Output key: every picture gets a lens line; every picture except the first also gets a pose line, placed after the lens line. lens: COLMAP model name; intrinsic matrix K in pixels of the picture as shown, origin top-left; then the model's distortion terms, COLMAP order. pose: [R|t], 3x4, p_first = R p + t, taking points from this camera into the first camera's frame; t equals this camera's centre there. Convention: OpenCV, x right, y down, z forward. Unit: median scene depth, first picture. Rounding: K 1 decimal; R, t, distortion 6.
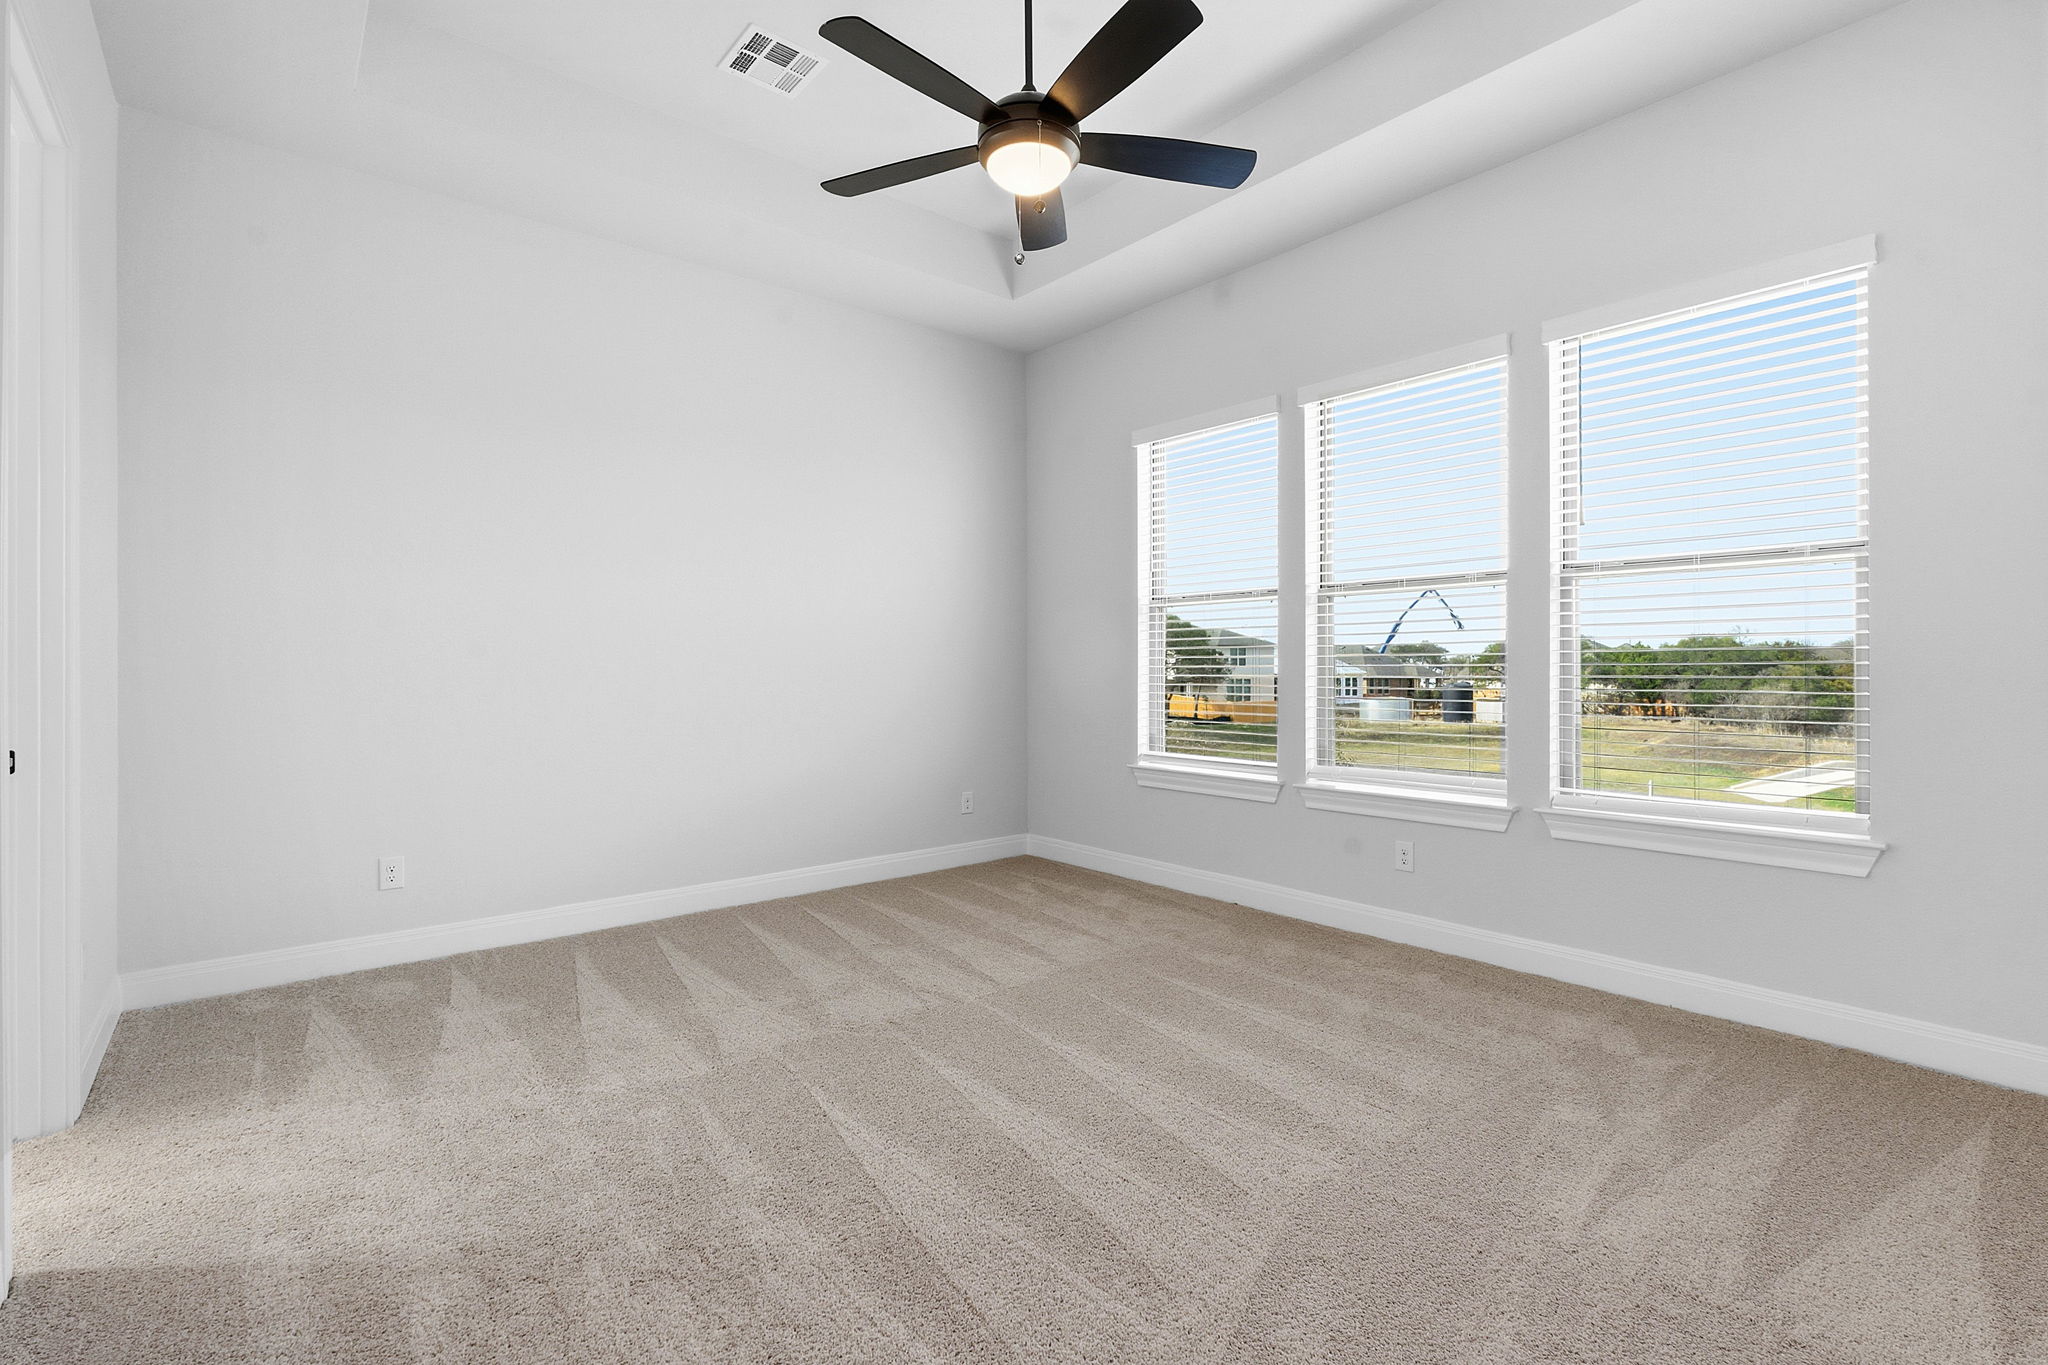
lens RADIAL K [[917.2, 0, 1035.4], [0, 917.2, 680.2], [0, 0, 1]] dist [-0.007365, 0.001061]
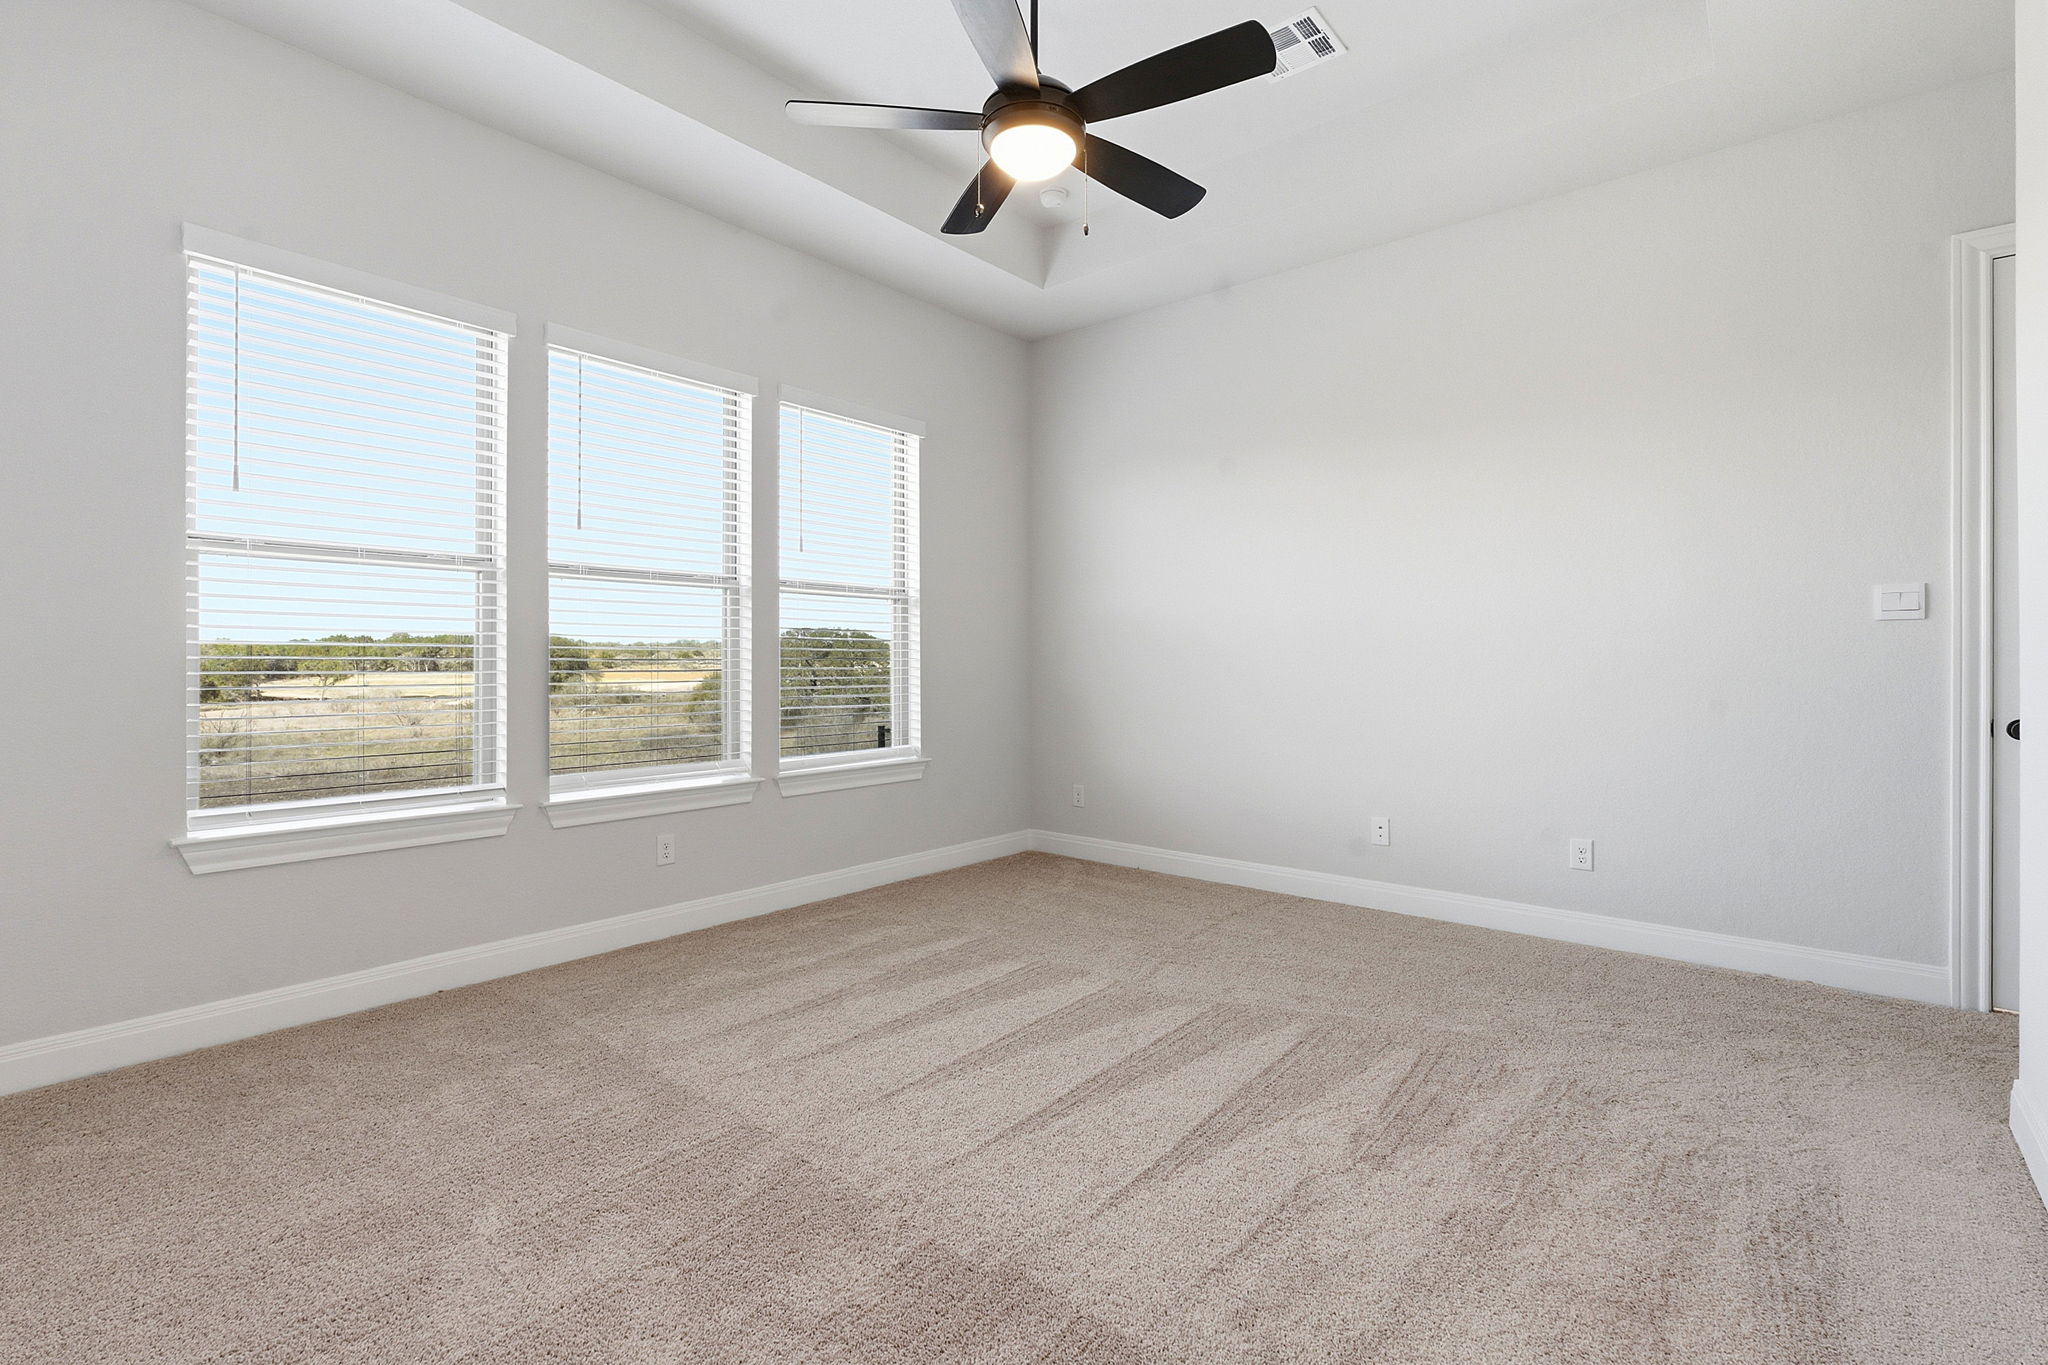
lens RADIAL K [[917.2, 0, 1040.5], [0, 917.2, 678.6], [0, 0, 1]] dist [-0.007365, 0.001061]
pose [[-0.170892, -0.013553, 0.985197, -0.978598], [0.011352, 0.999812, 0.015724, -0.008907], [-0.985224, 0.013871, -0.170706, 1.146149]]
